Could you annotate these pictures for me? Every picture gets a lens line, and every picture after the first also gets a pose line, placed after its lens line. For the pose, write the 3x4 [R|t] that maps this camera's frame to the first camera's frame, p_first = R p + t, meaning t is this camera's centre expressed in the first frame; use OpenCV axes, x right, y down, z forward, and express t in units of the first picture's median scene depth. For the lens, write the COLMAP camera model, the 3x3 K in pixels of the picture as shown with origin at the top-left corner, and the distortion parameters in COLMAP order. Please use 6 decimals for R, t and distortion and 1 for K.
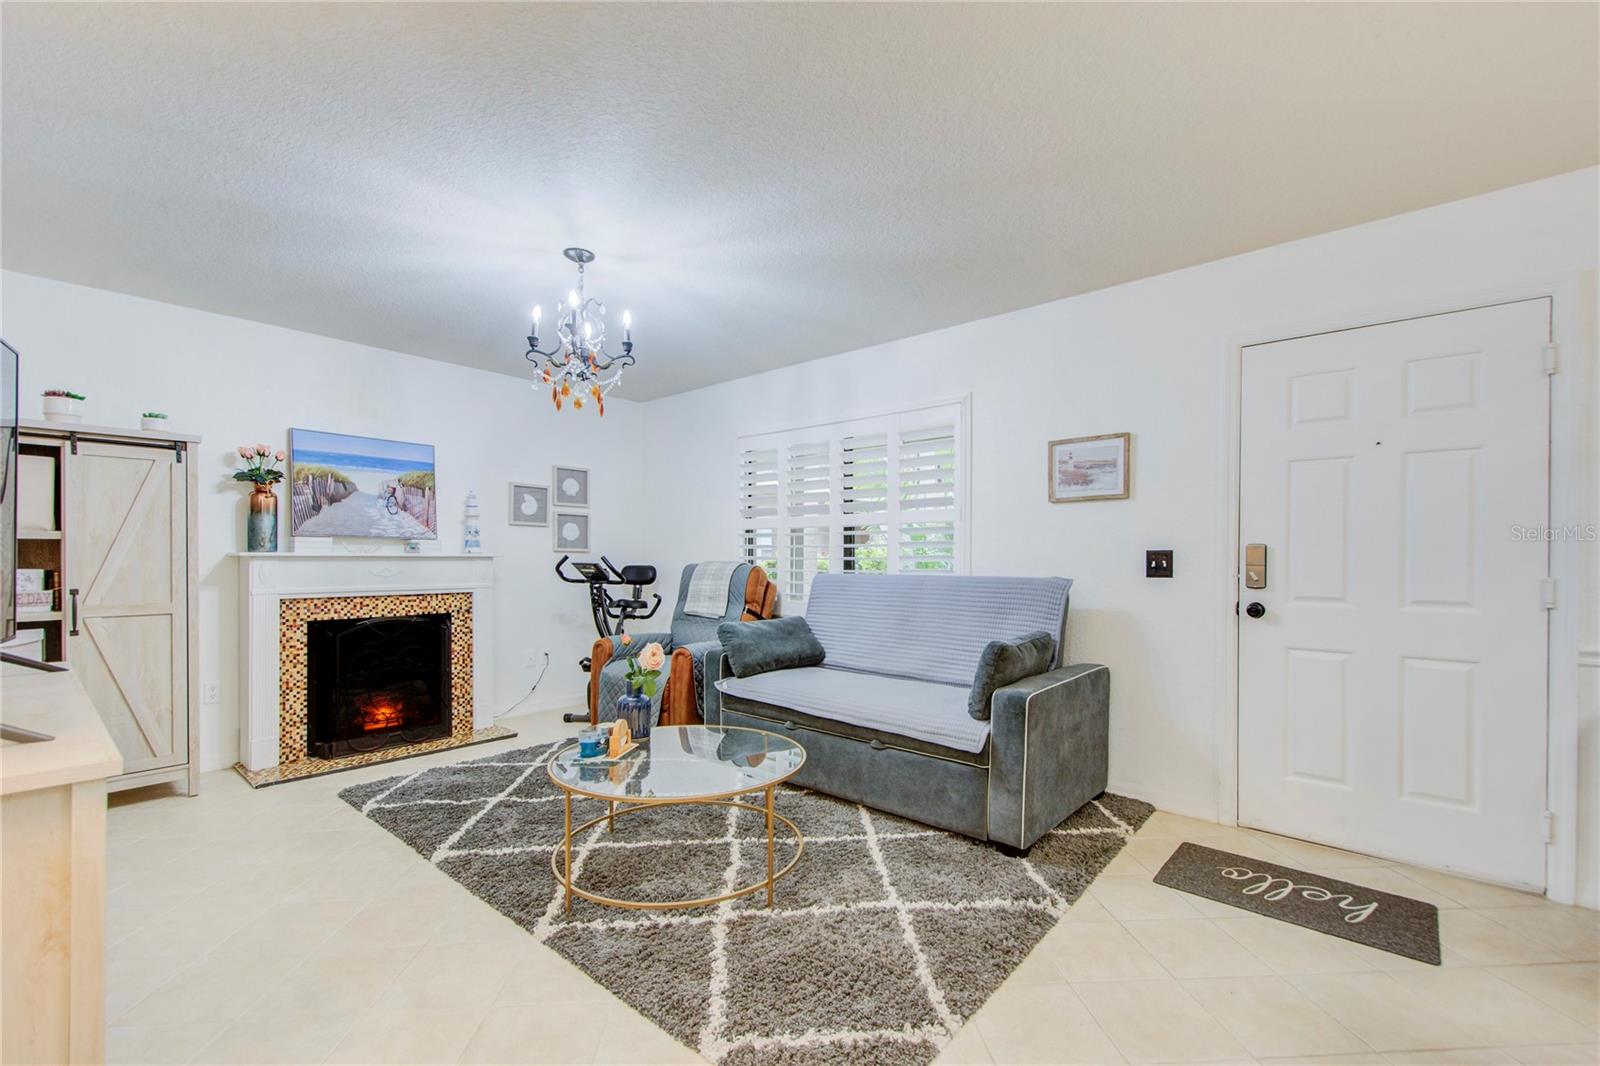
lens RADIAL K [[686.1, 0, 818.1], [0, 686.1, 565.0], [0, 0, 1]] dist [-0.002184, 0.001115]
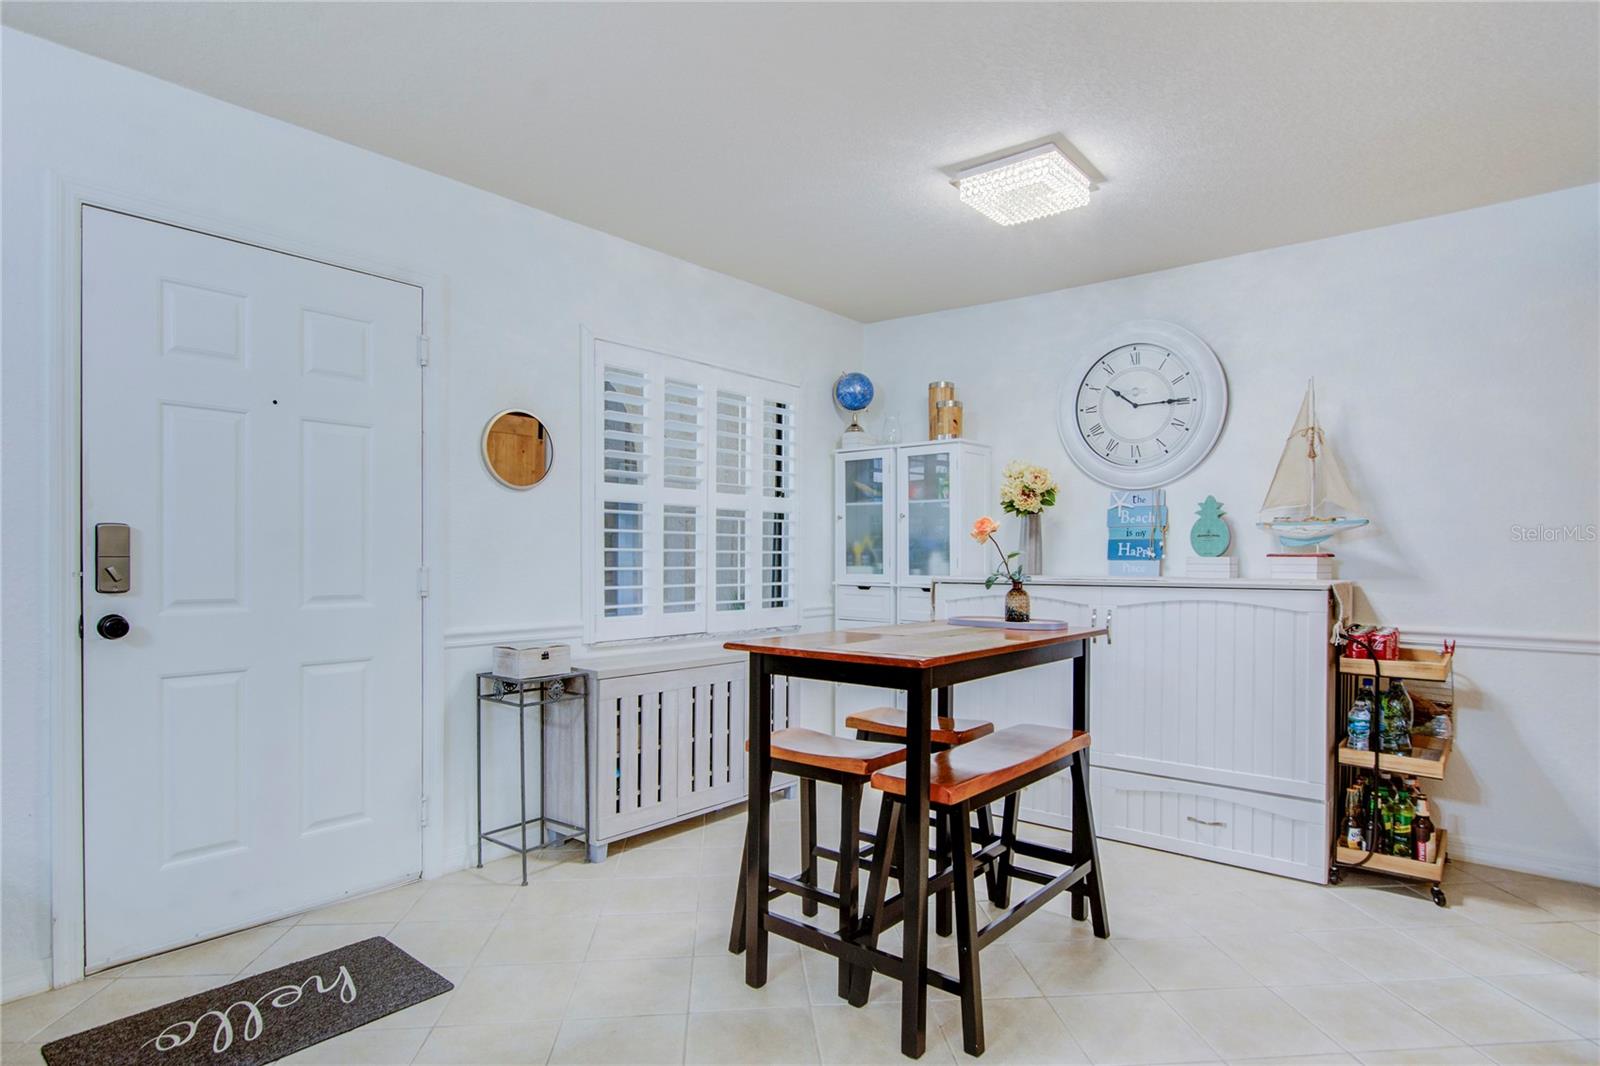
lens RADIAL K [[853.5, 0, 815.8], [0, 853.5, 562.2], [0, 0, 1]] dist [-0.007101, 0.002868]
pose [[-0.013250, -0.015873, 0.999786, -0.127237], [-0.000578, 0.999874, 0.015866, -0.005497], [-0.999912, -0.000367, -0.013258, 0.282291]]
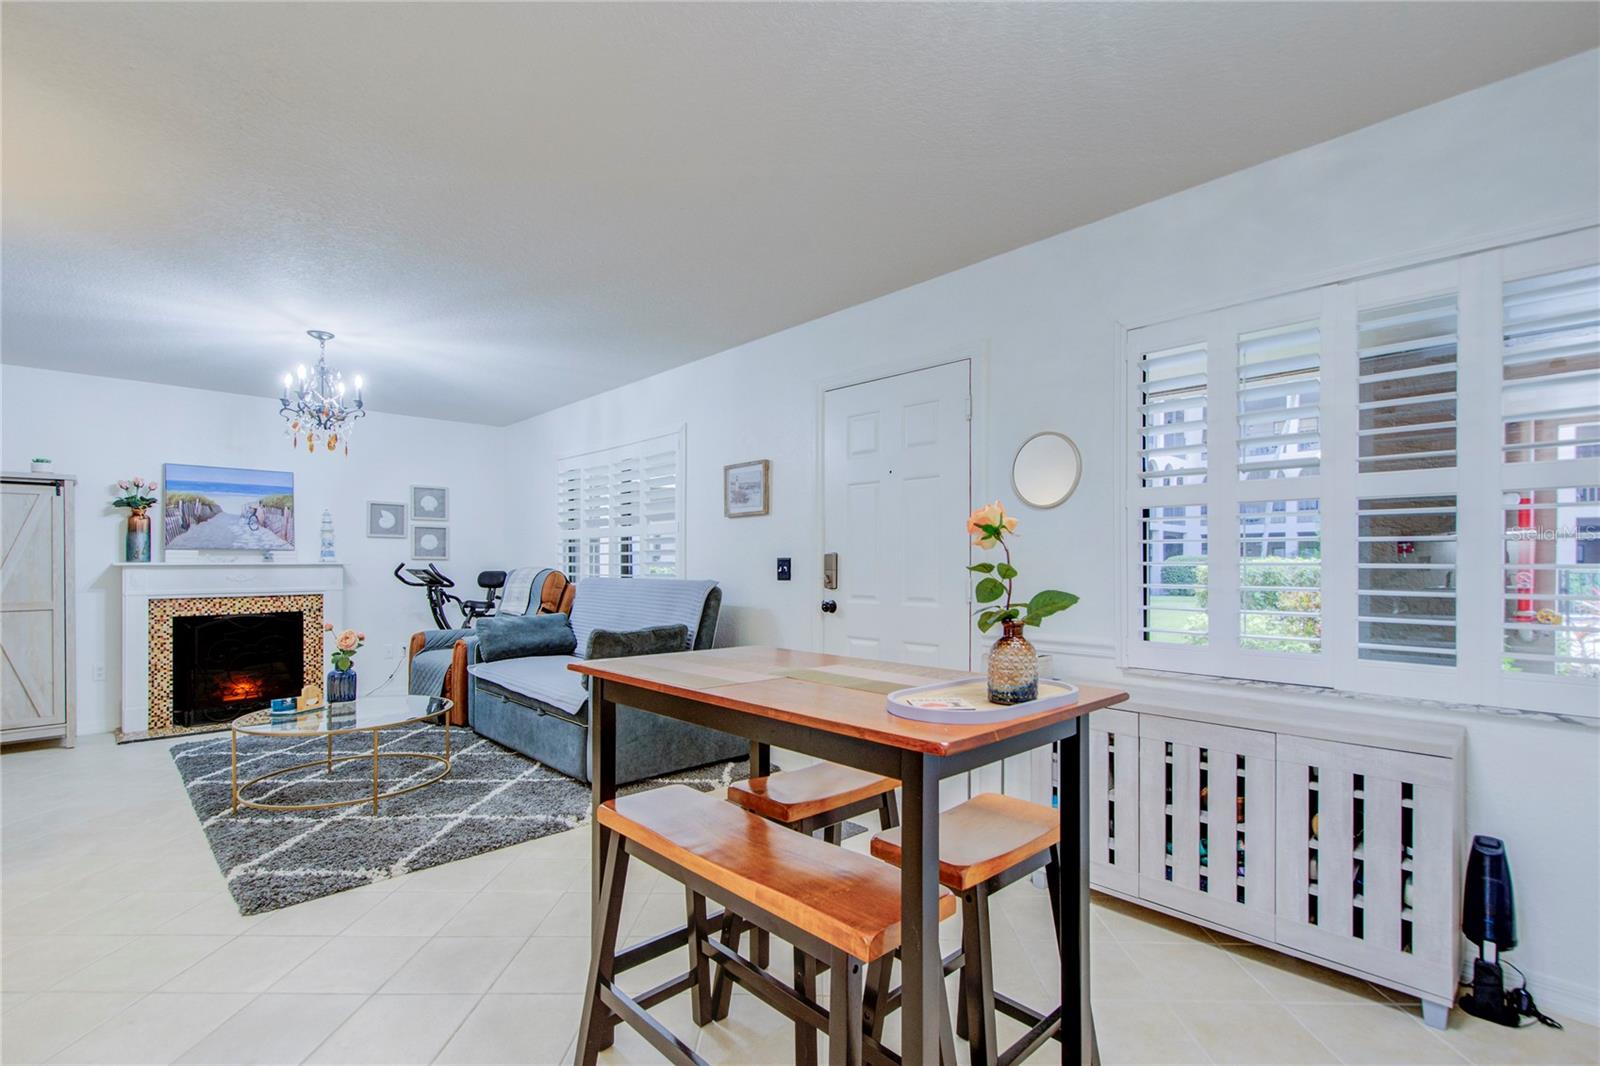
lens RADIAL K [[744.8, 0, 819.1], [0, 744.8, 562.8], [0, 0, 1]] dist [0.006869, -0.001308]
pose [[0.995286, -0.005278, -0.096842, 0.581535], [0.004519, 0.999957, -0.008048, -0.000943], [0.096880, 0.007573, 0.995267, -0.257663]]
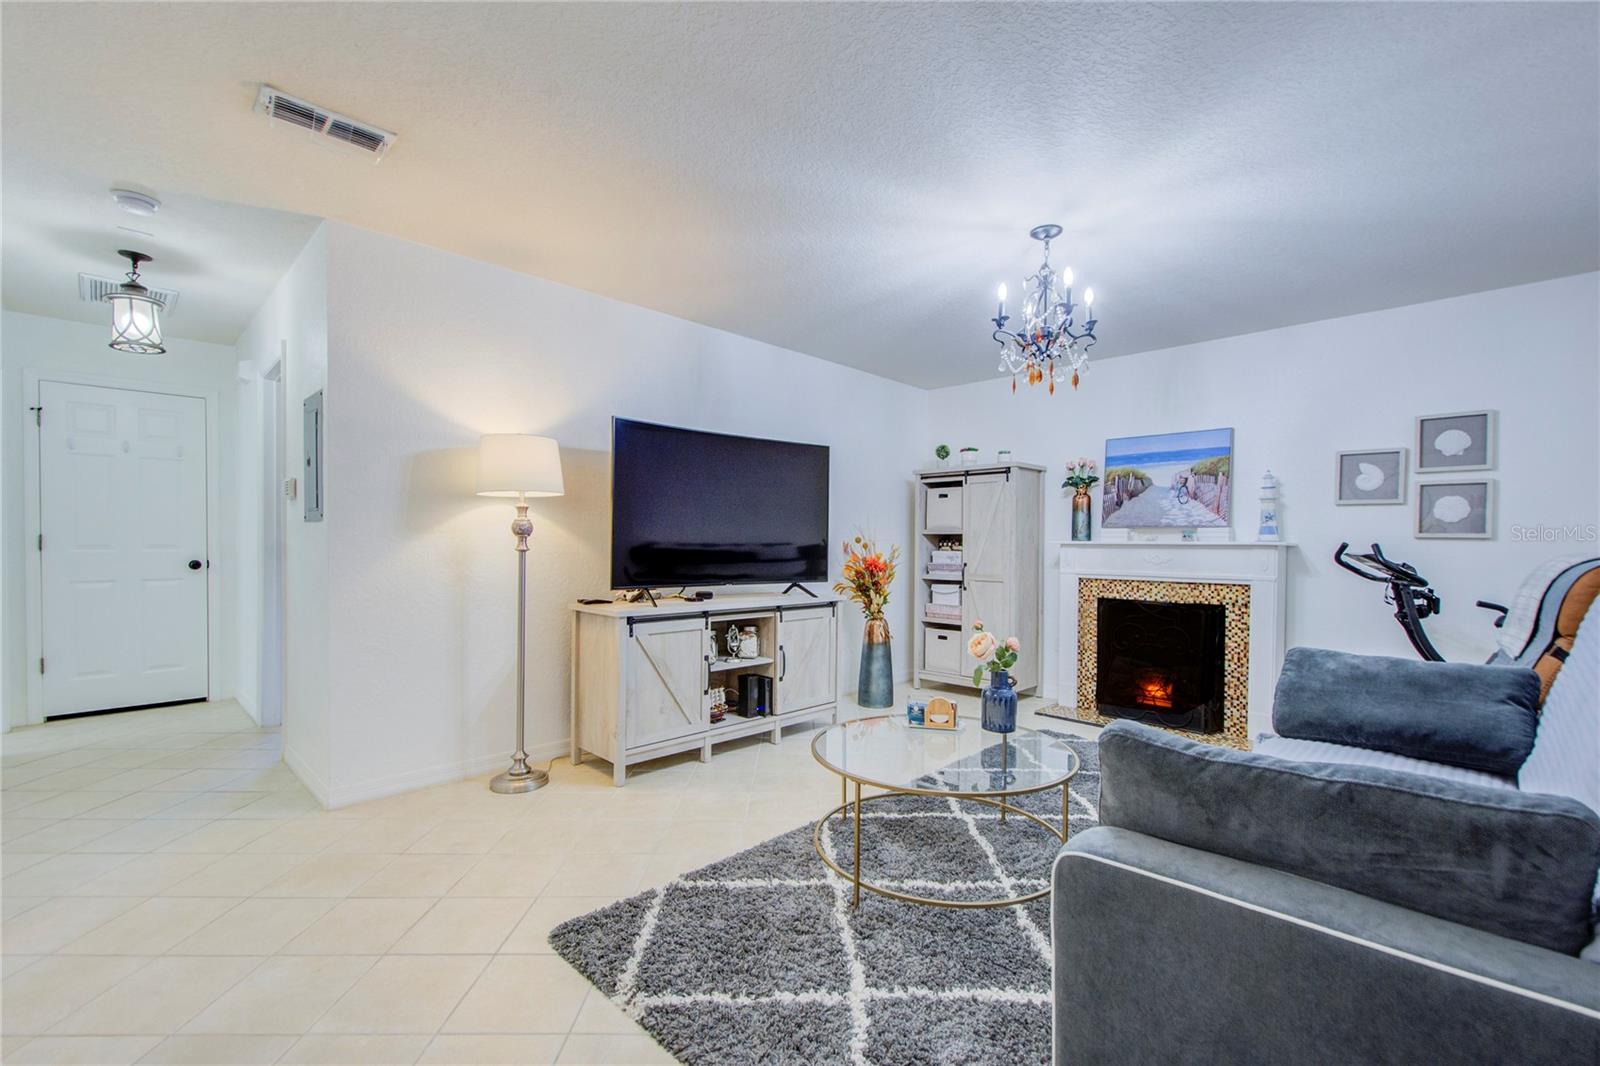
lens RADIAL K [[686.1, 0, 799.5], [0, 686.1, 556.1], [0, 0, 1]] dist [-0.002184, 0.001115]
pose [[-0.081268, 0.014638, -0.996585, 0.517494], [-0.017572, 0.999716, 0.016116, -0.002038], [0.996537, 0.018821, -0.080988, 0.584454]]
